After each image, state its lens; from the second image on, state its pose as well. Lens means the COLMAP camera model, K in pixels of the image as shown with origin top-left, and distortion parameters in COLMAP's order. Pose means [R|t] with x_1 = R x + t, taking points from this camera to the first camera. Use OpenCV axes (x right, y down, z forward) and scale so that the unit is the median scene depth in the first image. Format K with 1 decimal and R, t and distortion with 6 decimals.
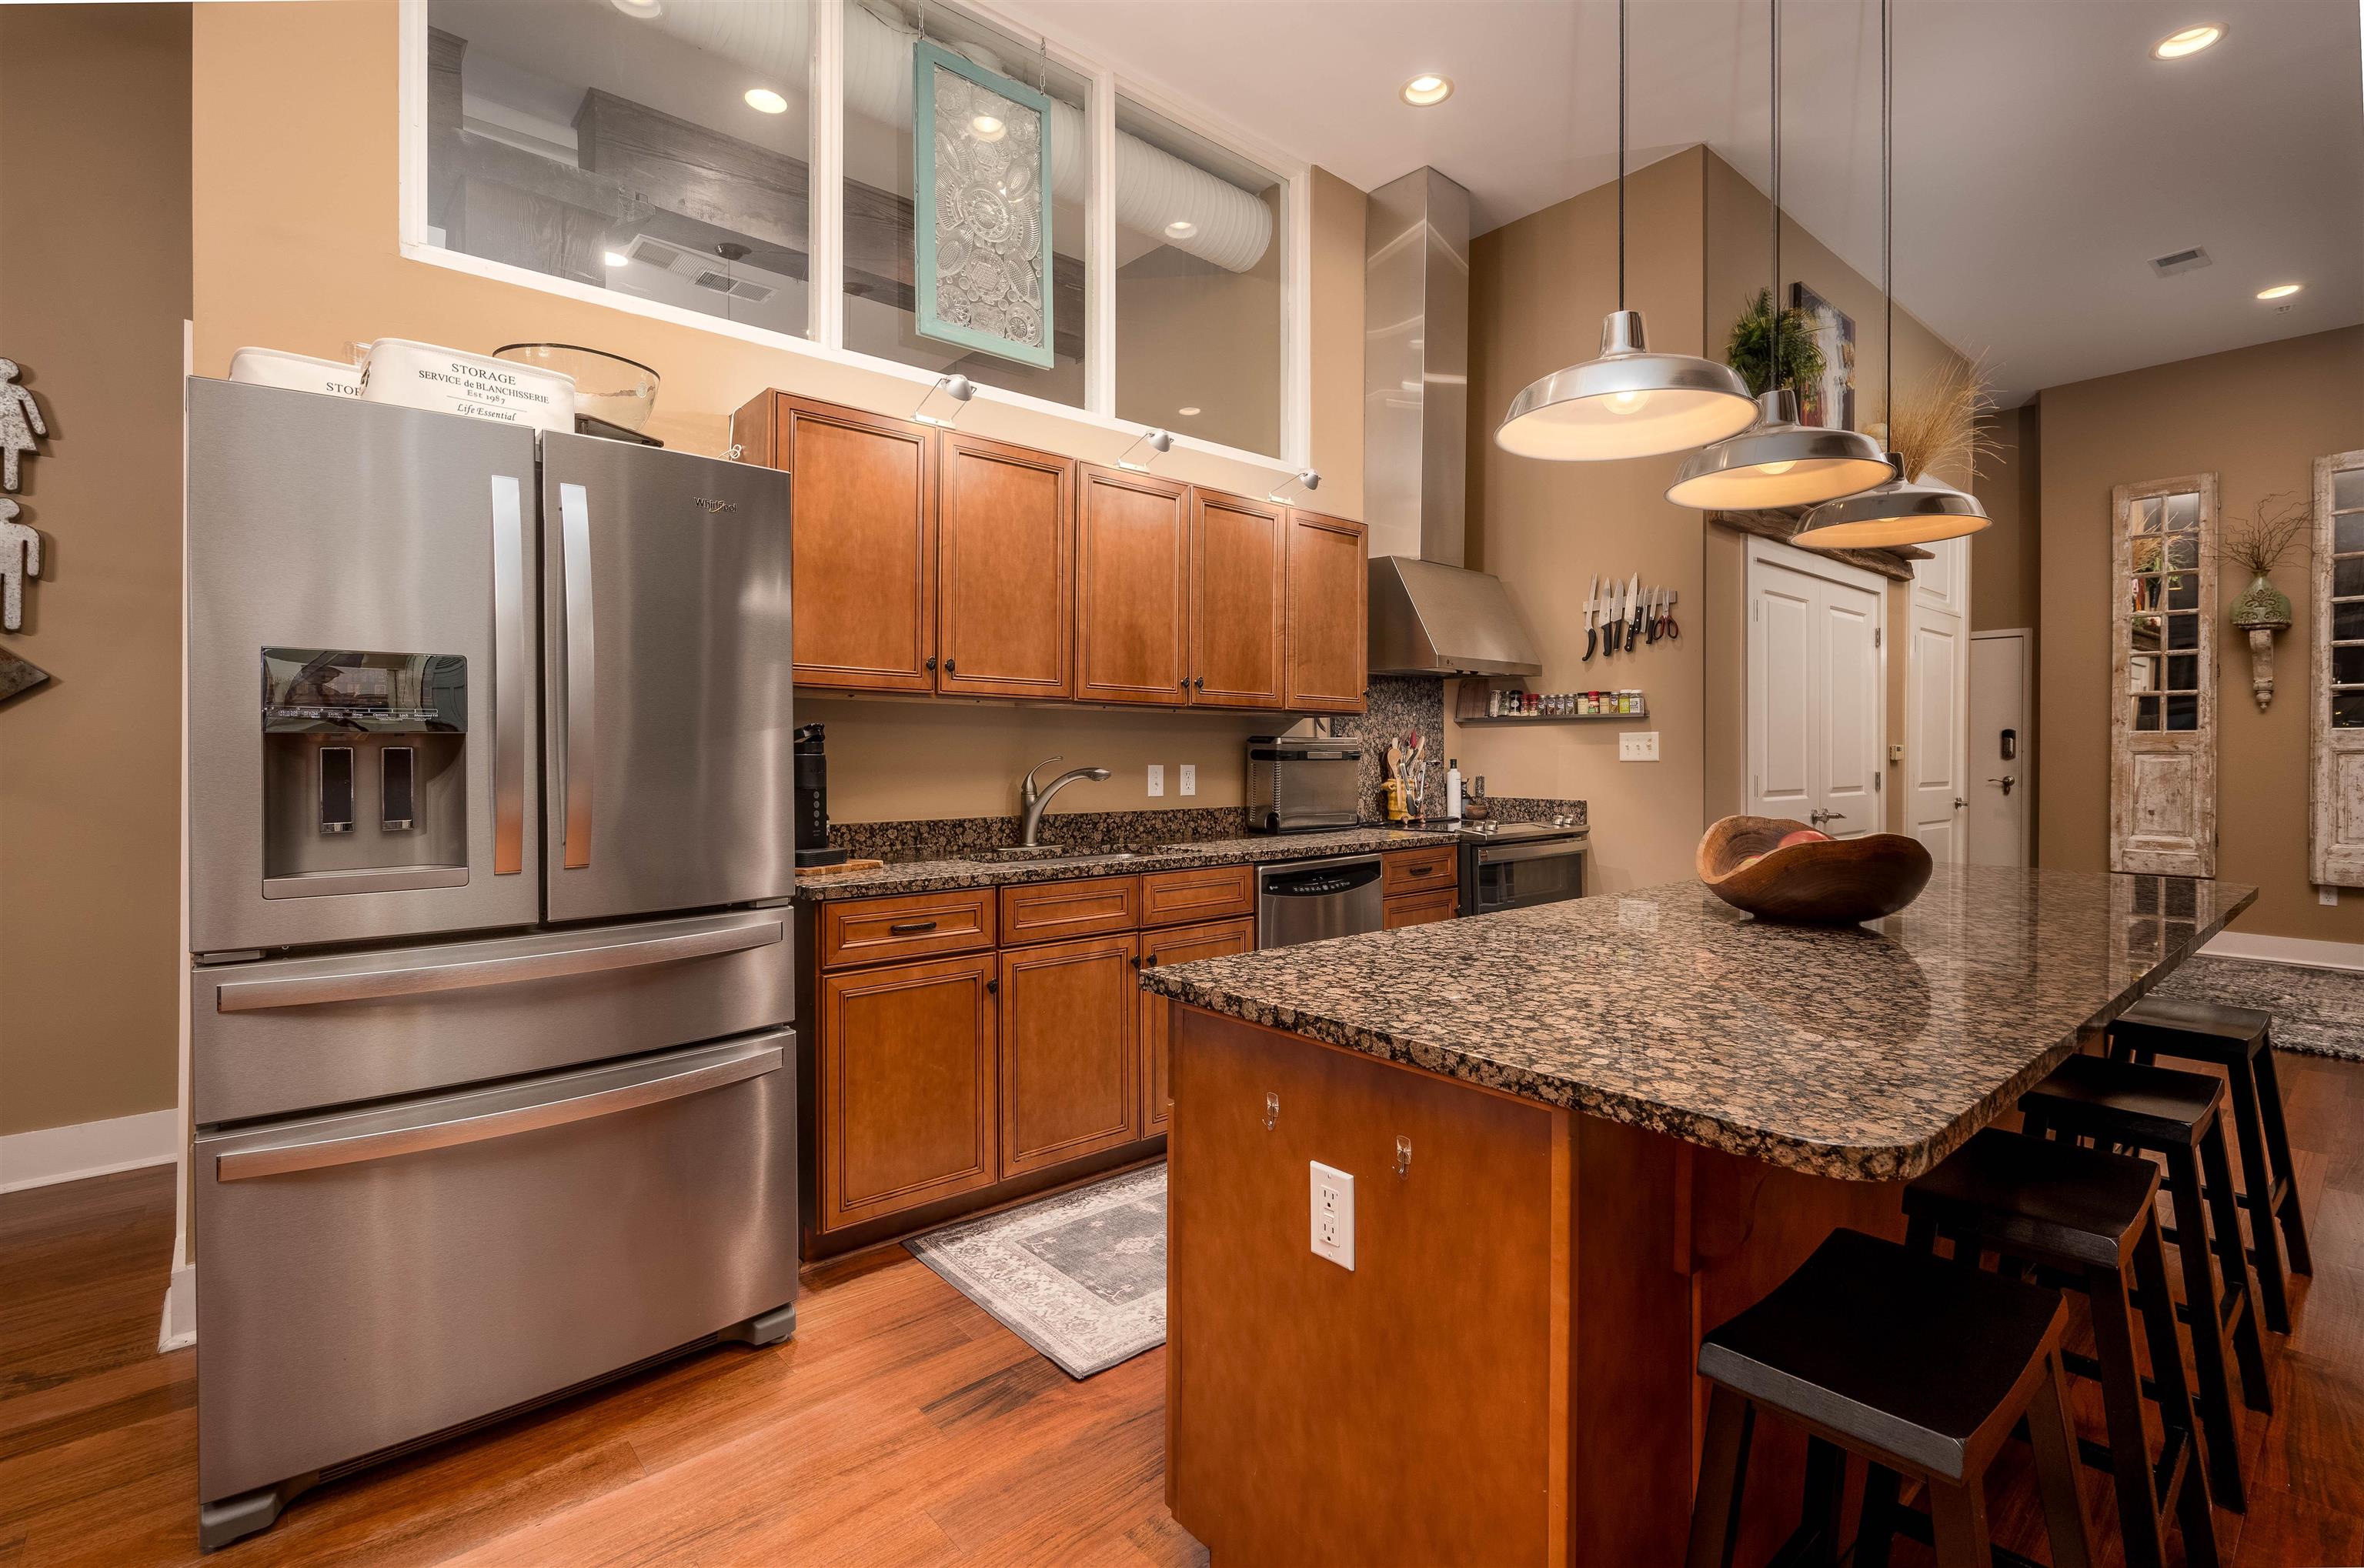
lens RADIAL K [[1095.9, 0, 1185.2], [0, 1095.9, 733.3], [0, 0, 1]] dist [-0.000572, 0.000025]
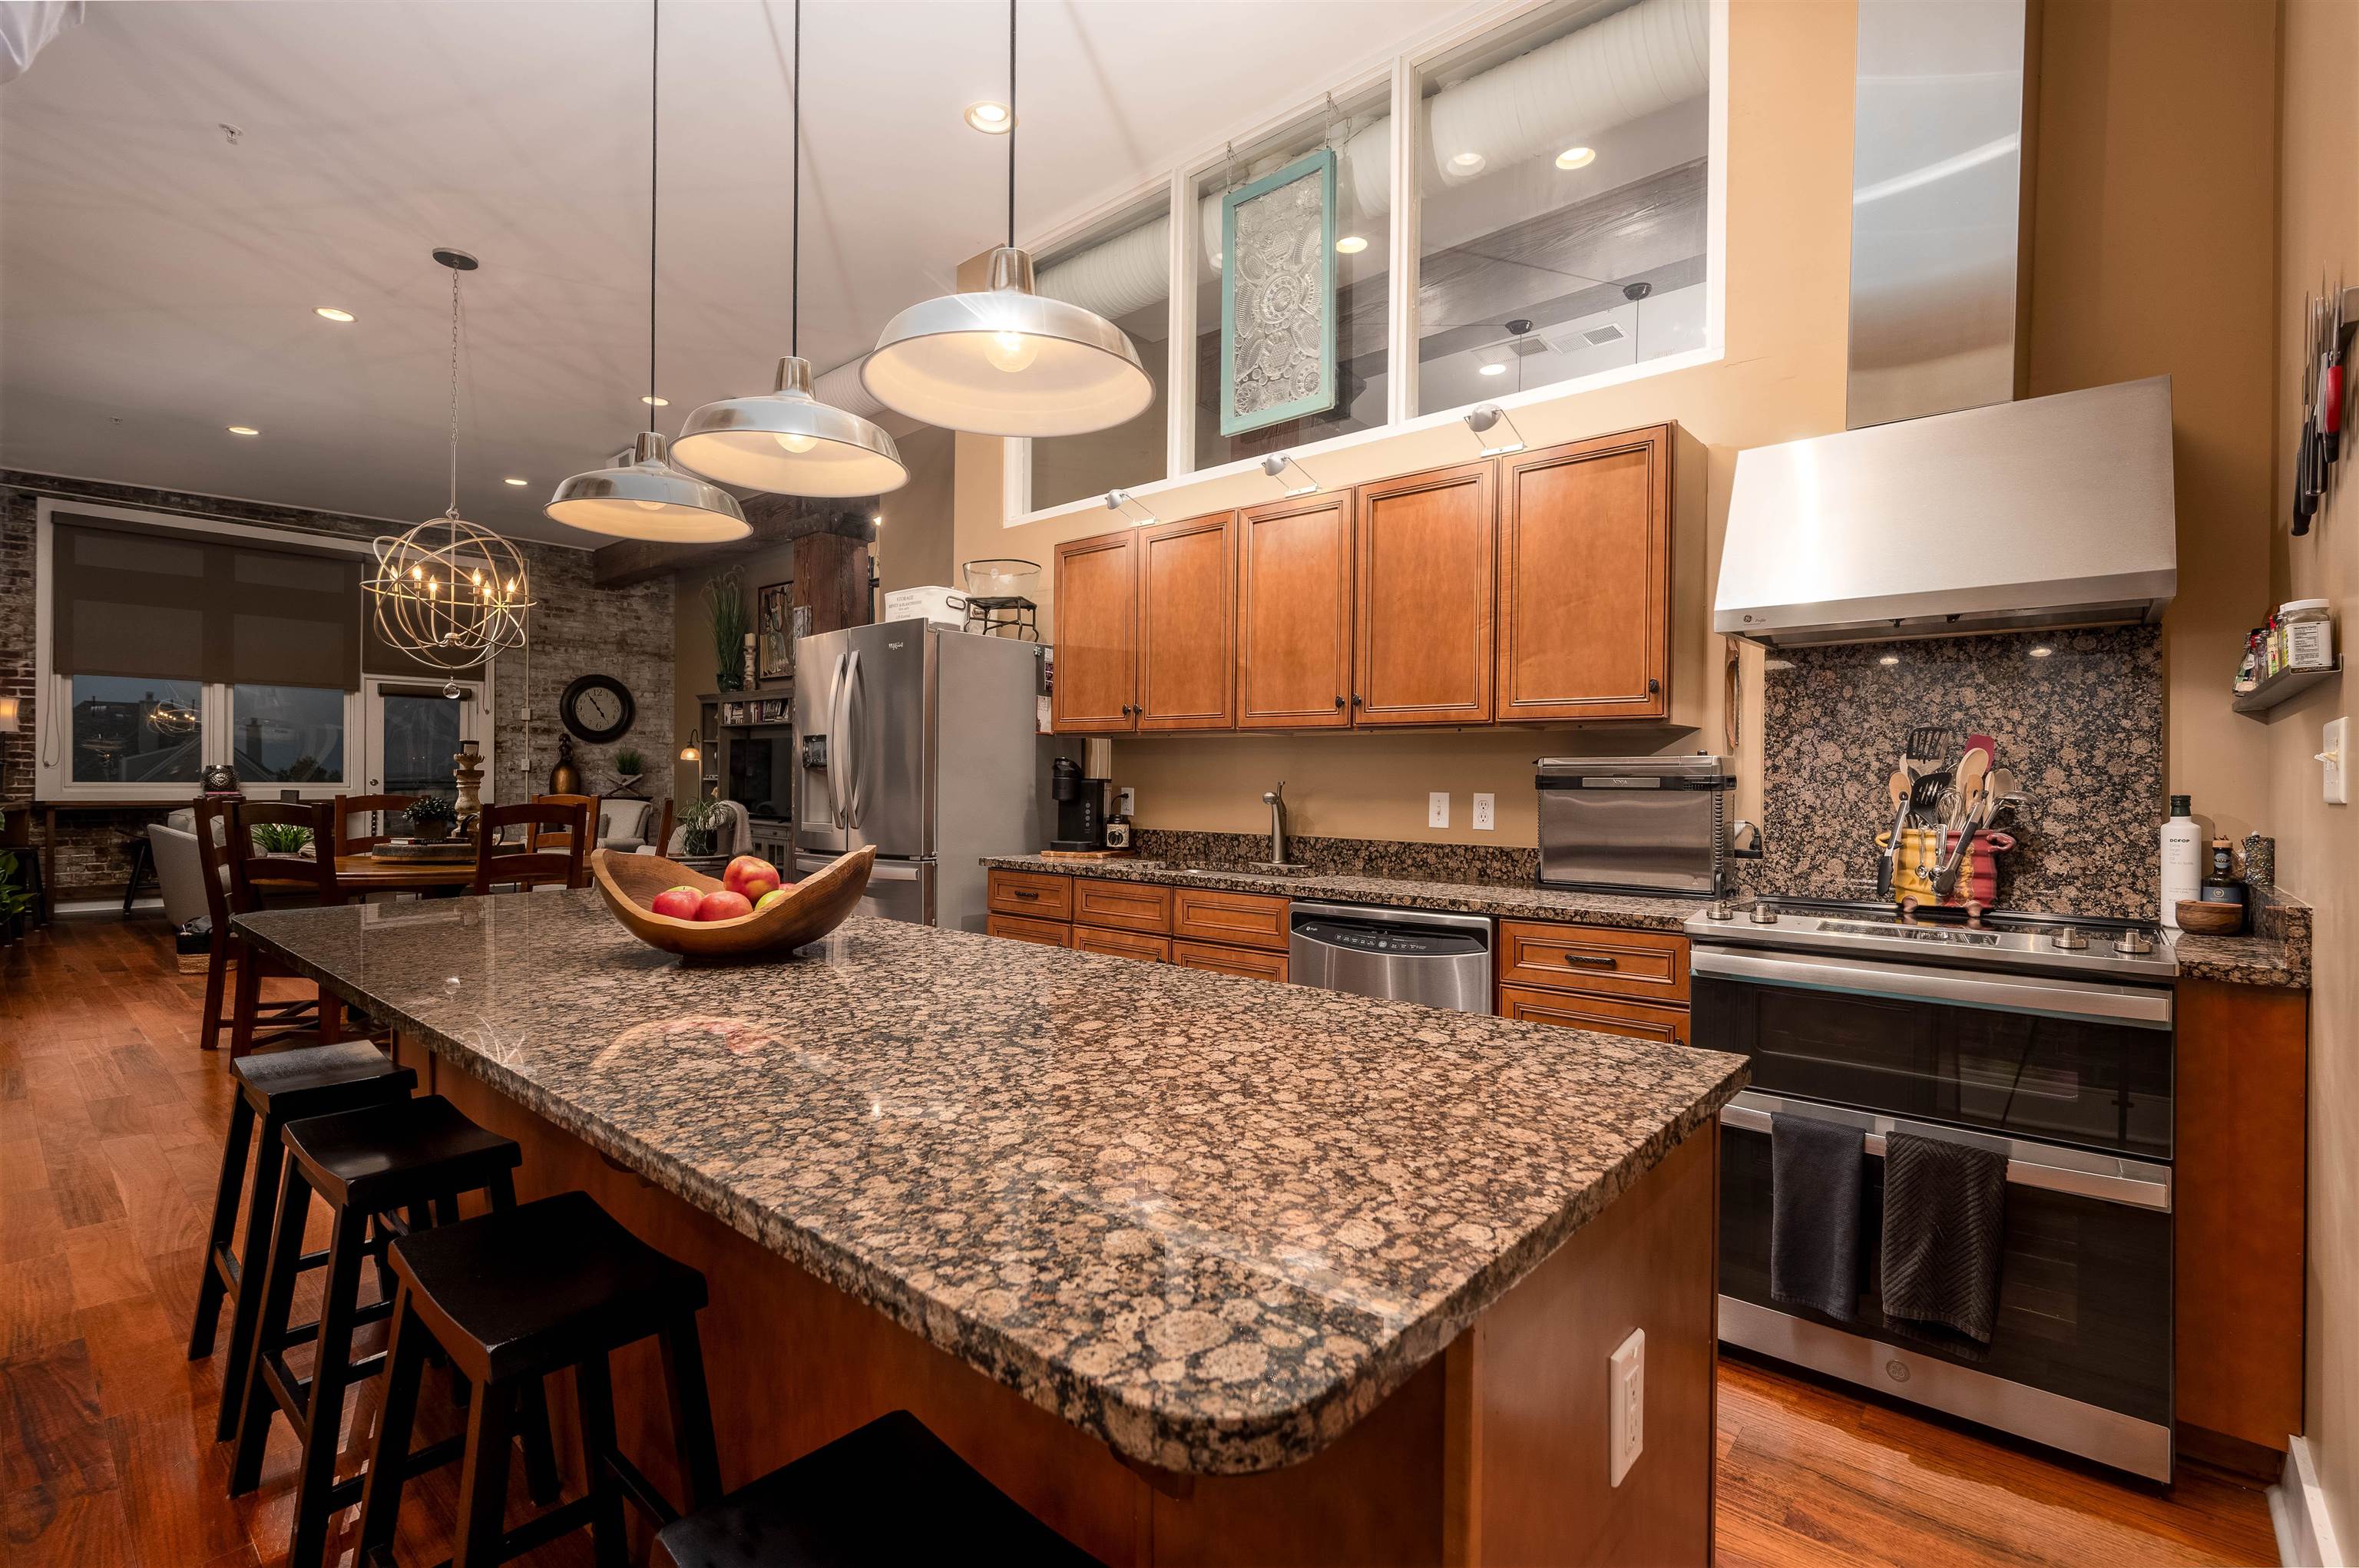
lens RADIAL K [[1060.4, 0, 1179.5], [0, 1060.4, 784.0], [0, 0, 1]] dist [0.000137, 0.000260]
pose [[0.135973, 0.002755, -0.990709, 0.894859], [0.010044, 0.999941, 0.004160, 0.018388], [0.990662, -0.010516, 0.135937, 0.759138]]
